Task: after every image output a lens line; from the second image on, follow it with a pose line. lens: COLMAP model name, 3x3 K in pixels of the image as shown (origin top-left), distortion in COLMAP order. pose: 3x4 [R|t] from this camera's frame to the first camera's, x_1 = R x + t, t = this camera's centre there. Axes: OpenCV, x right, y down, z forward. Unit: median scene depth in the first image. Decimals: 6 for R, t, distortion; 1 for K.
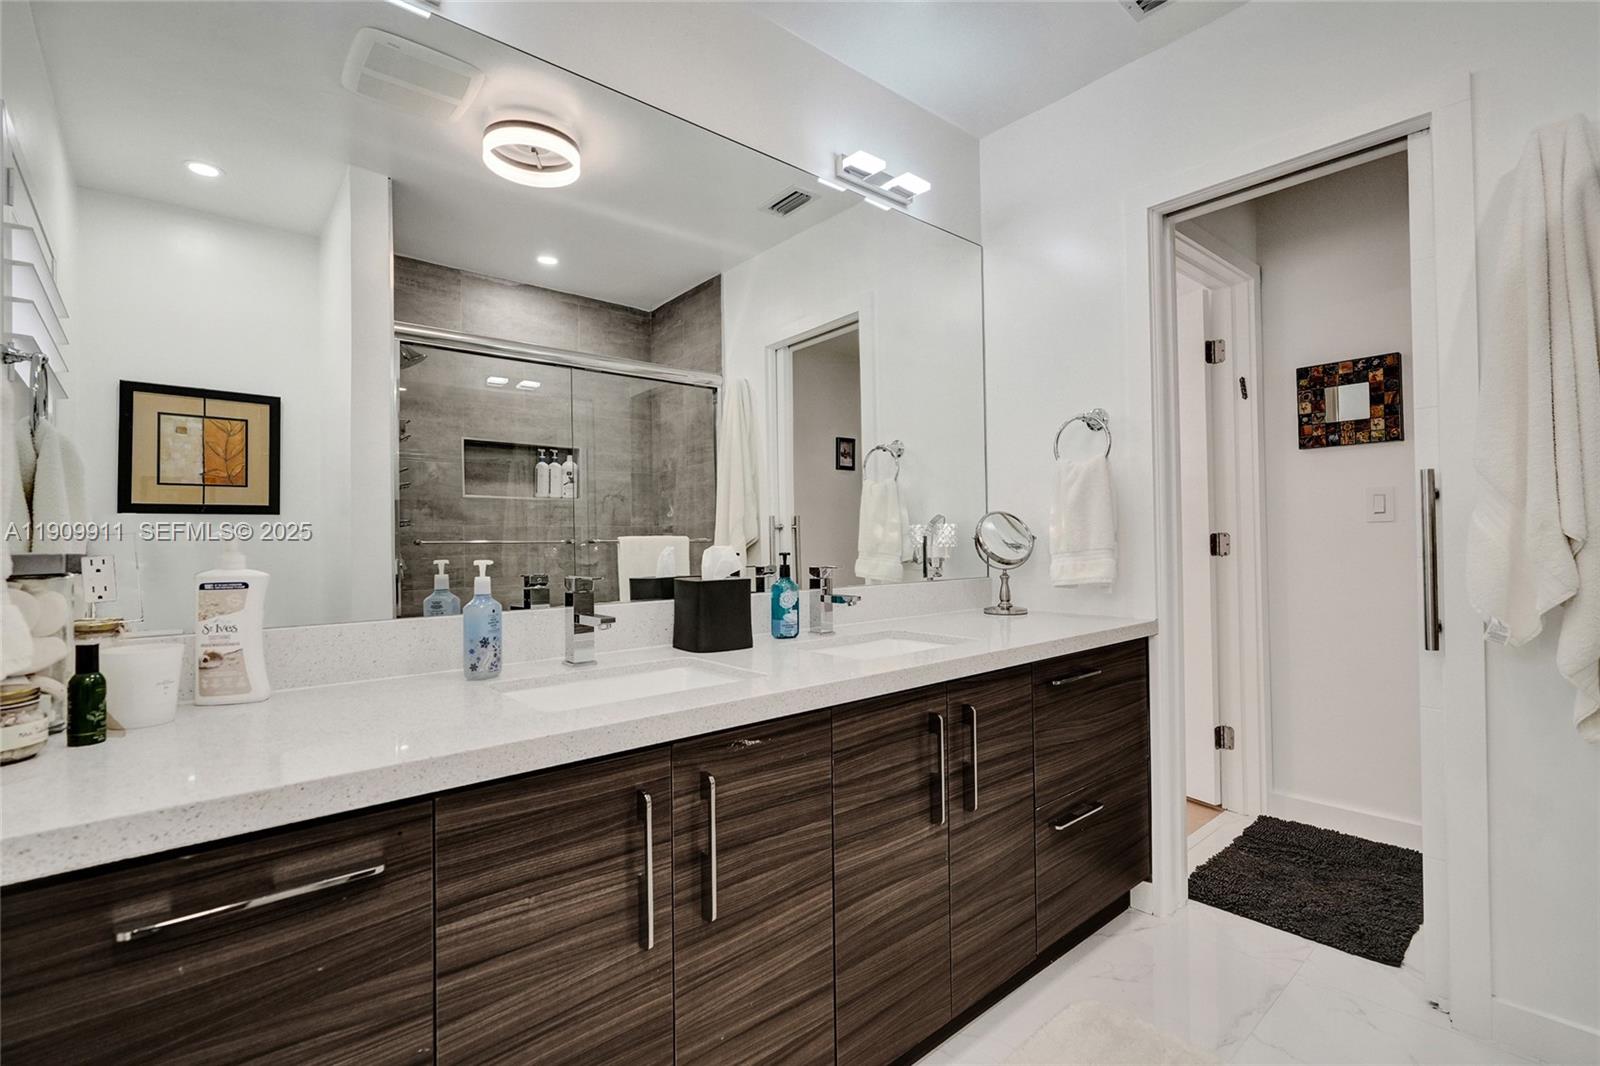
lens RADIAL K [[729.8, 0, 800.0], [0, 729.8, 533.0], [0, 0, 1]] dist [-0.004710, -0.000061]
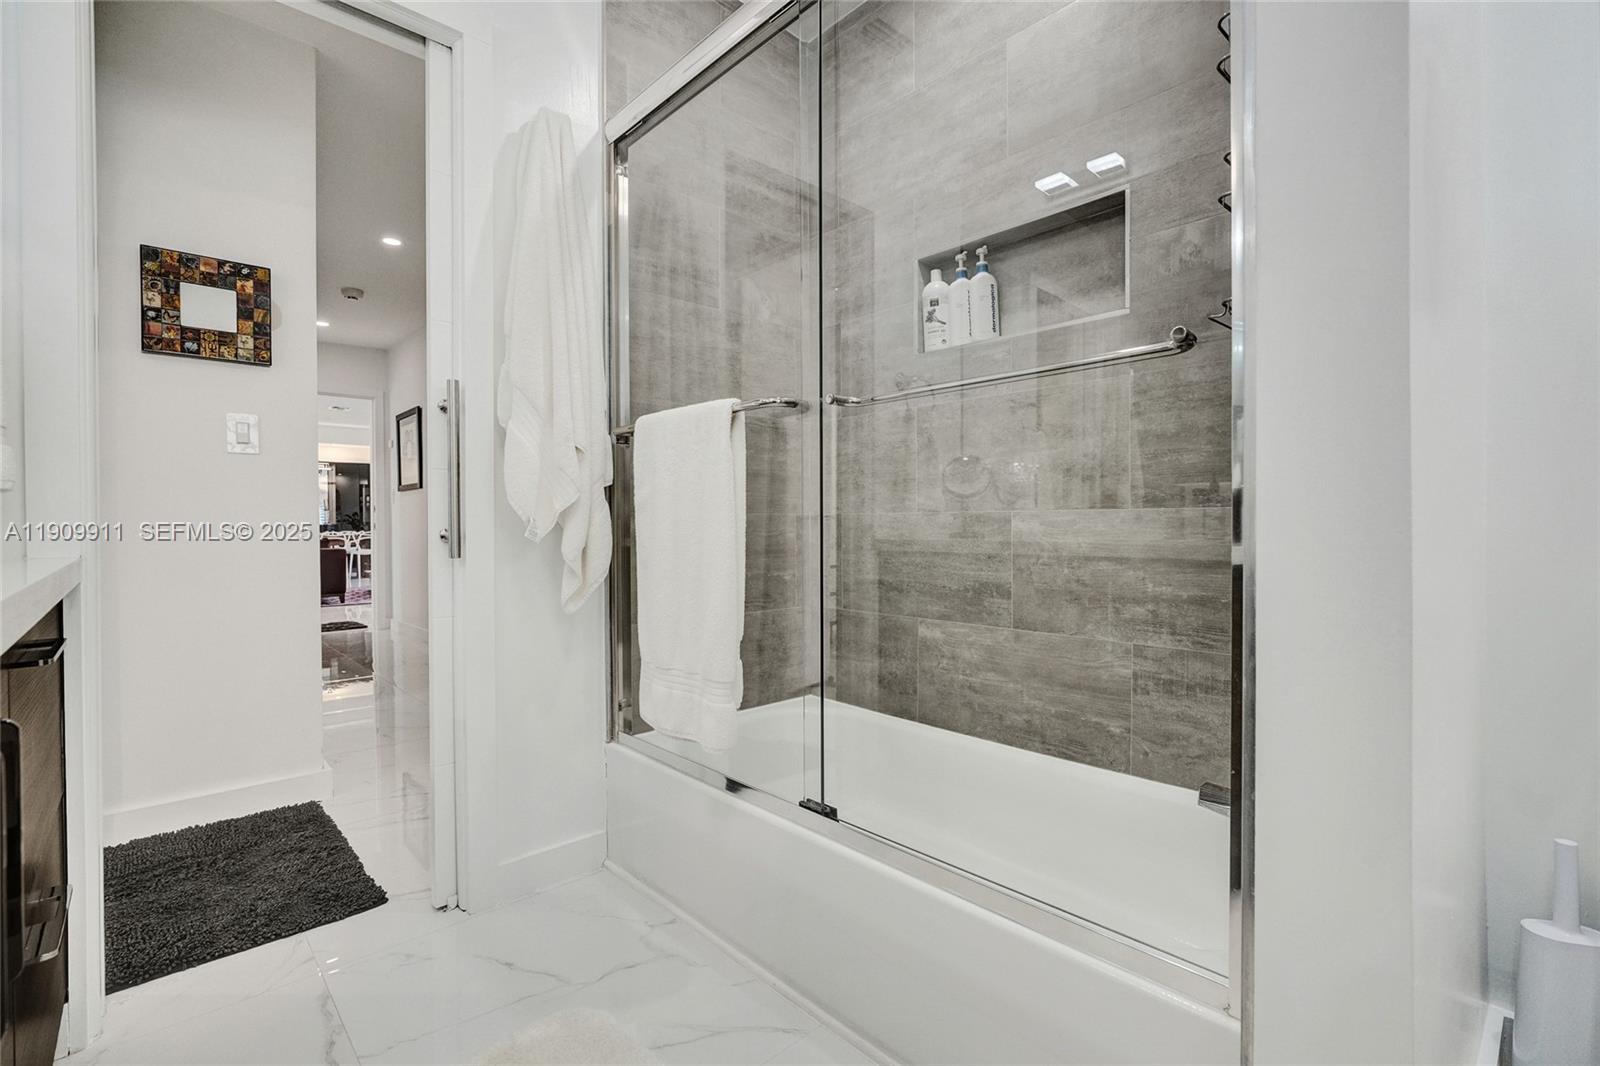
lens RADIAL K [[729.8, 0, 800.0], [0, 729.8, 533.0], [0, 0, 1]] dist [-0.004710, -0.000061]
pose [[-0.045278, 0.005938, 0.998957, -0.115998], [-0.003812, 0.999974, -0.006117, 0.084539], [-0.998967, -0.004085, -0.045254, 0.365784]]
